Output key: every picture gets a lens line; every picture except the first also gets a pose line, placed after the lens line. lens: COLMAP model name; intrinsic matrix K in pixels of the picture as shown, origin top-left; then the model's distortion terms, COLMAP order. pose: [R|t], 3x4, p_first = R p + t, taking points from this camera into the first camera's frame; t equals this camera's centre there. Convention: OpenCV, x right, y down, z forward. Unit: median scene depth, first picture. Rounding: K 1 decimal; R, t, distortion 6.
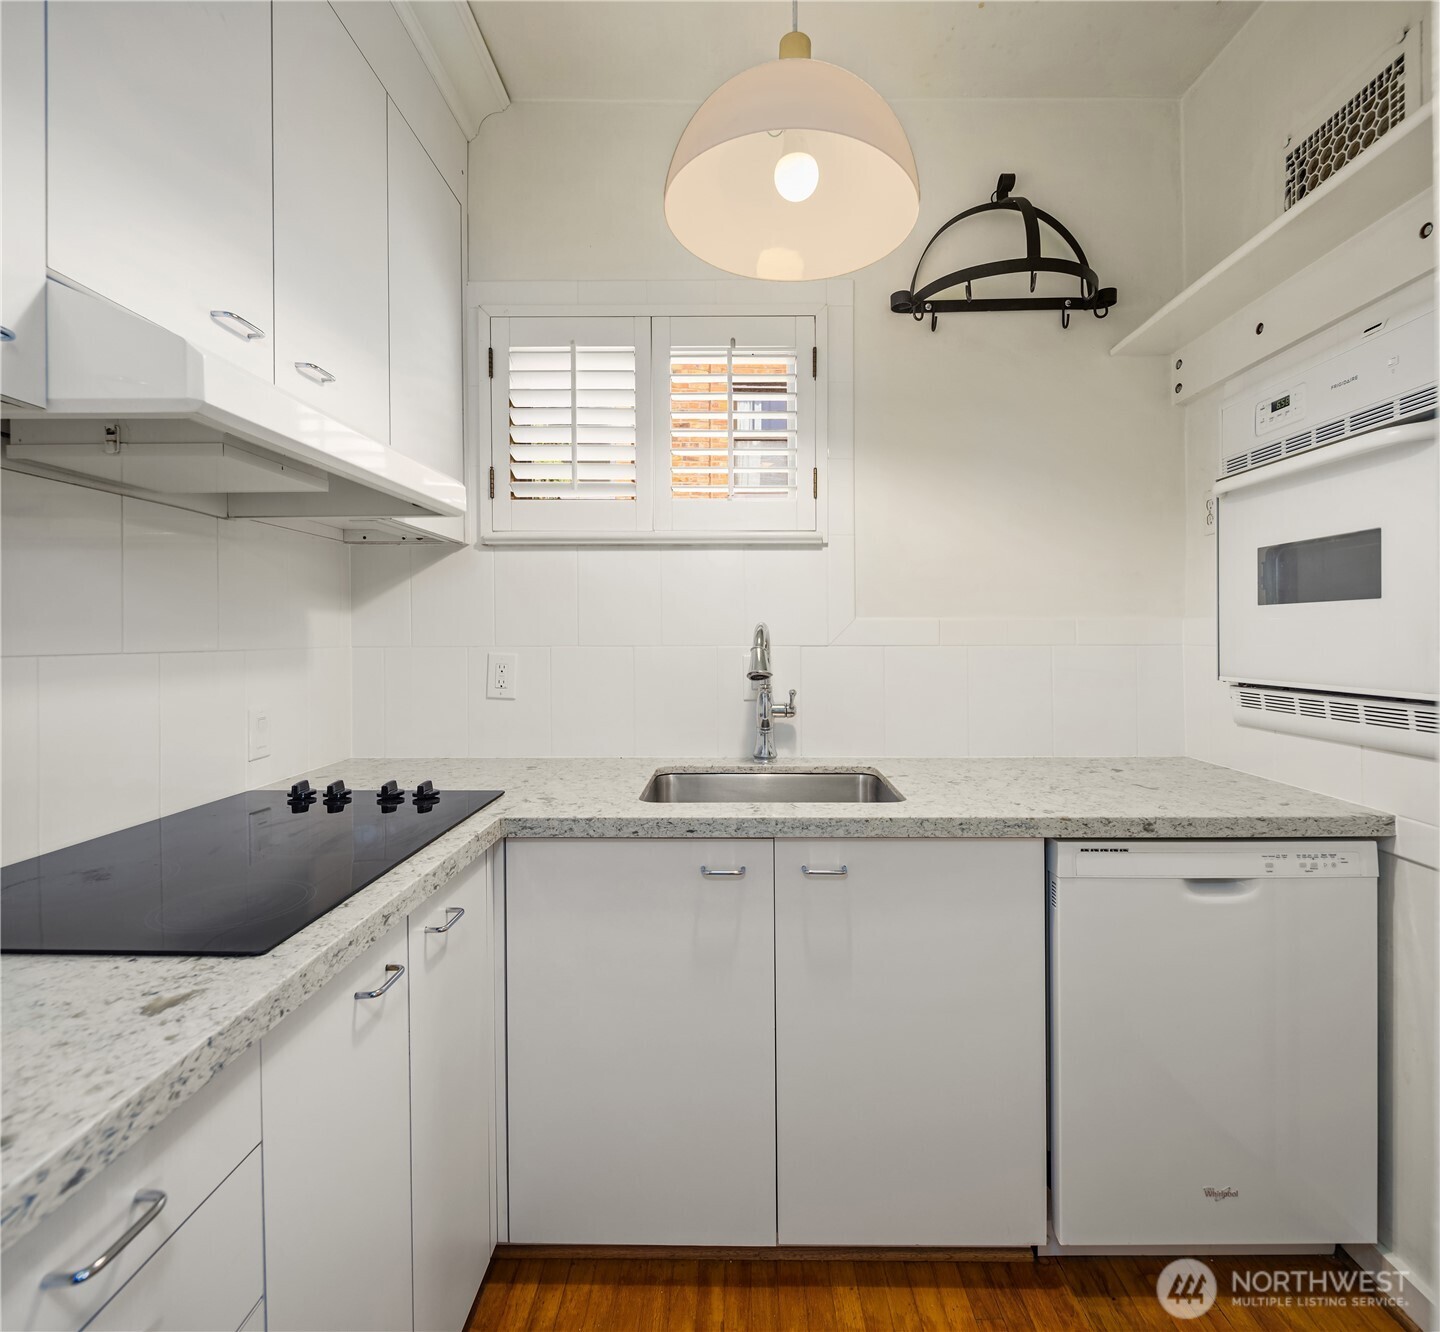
lens RADIAL K [[709.2, 0, 725.9], [0, 709.2, 635.6], [0, 0, 1]] dist [0.000452, -0.004690]
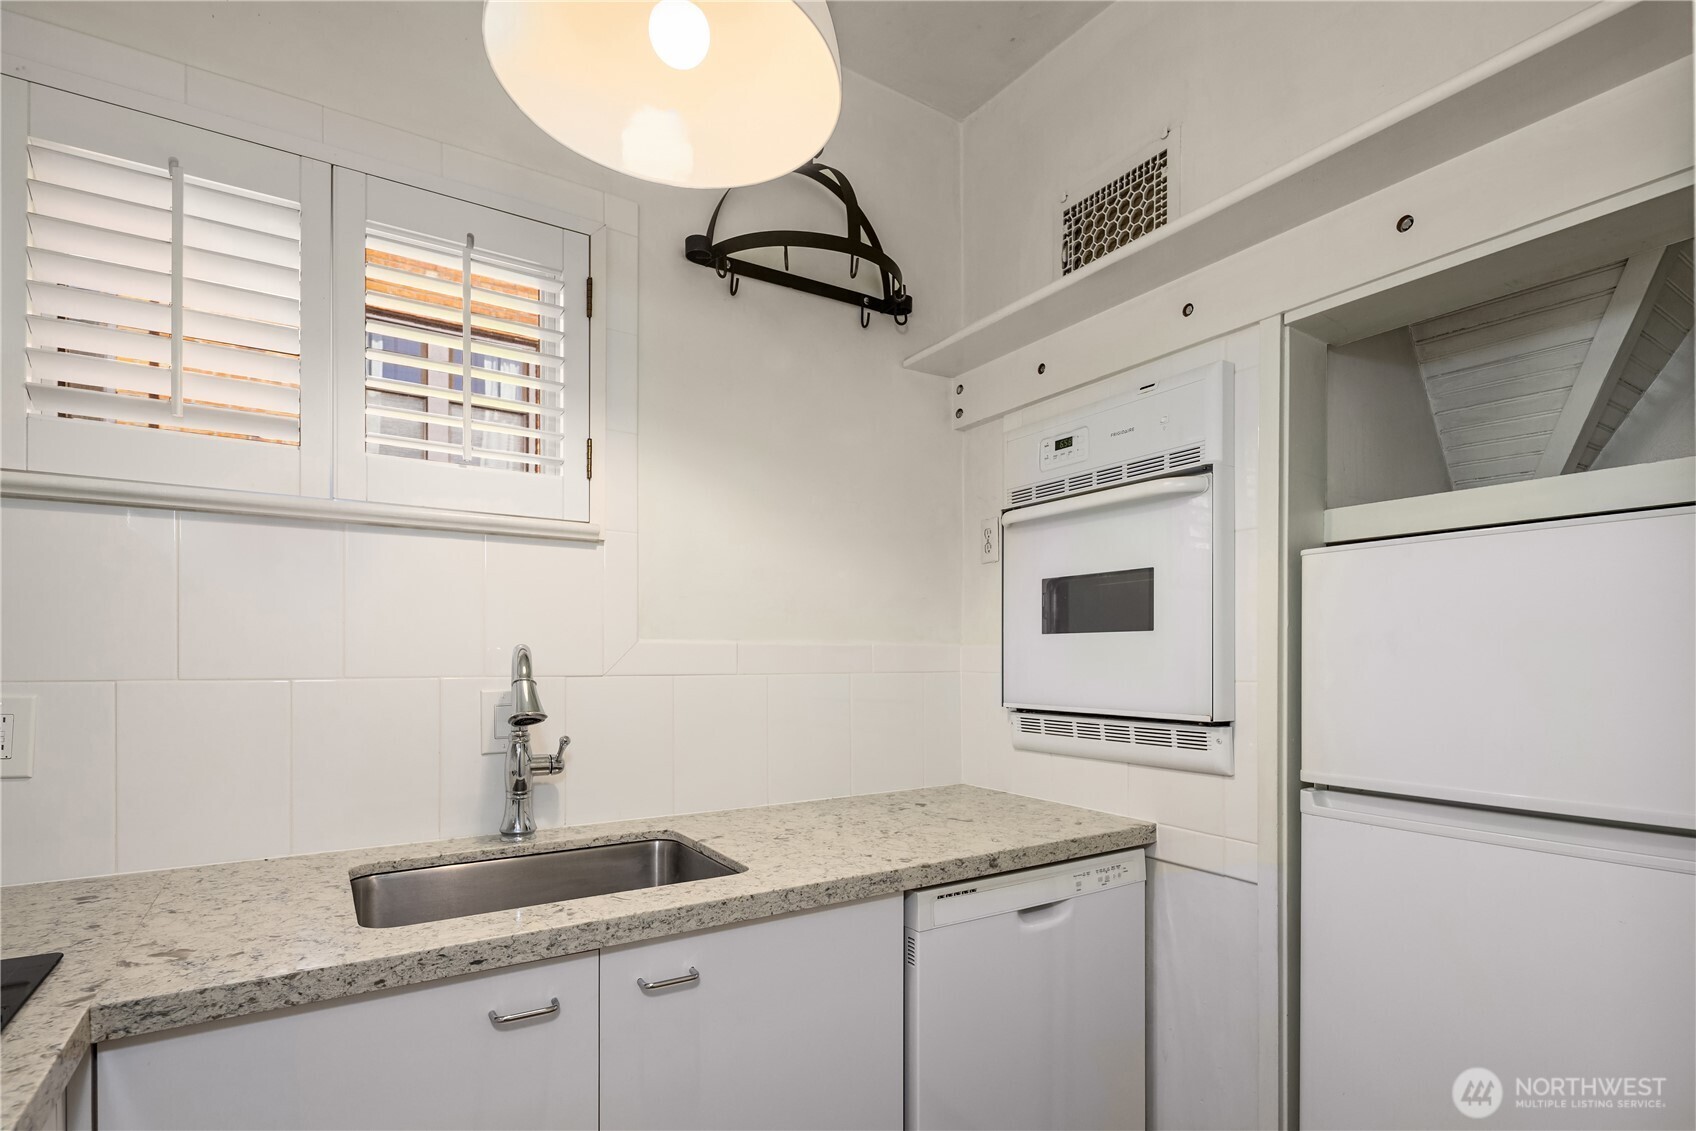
lens RADIAL K [[833.4, 0, 848.6], [0, 833.4, 655.7], [0, 0, 1]] dist [-0.002439, -0.001574]
pose [[0.829395, 0.004396, 0.558645, -0.185541], [-0.002232, 0.999987, -0.004555, -0.005119], [-0.558658, 0.002531, 0.829395, 0.158346]]
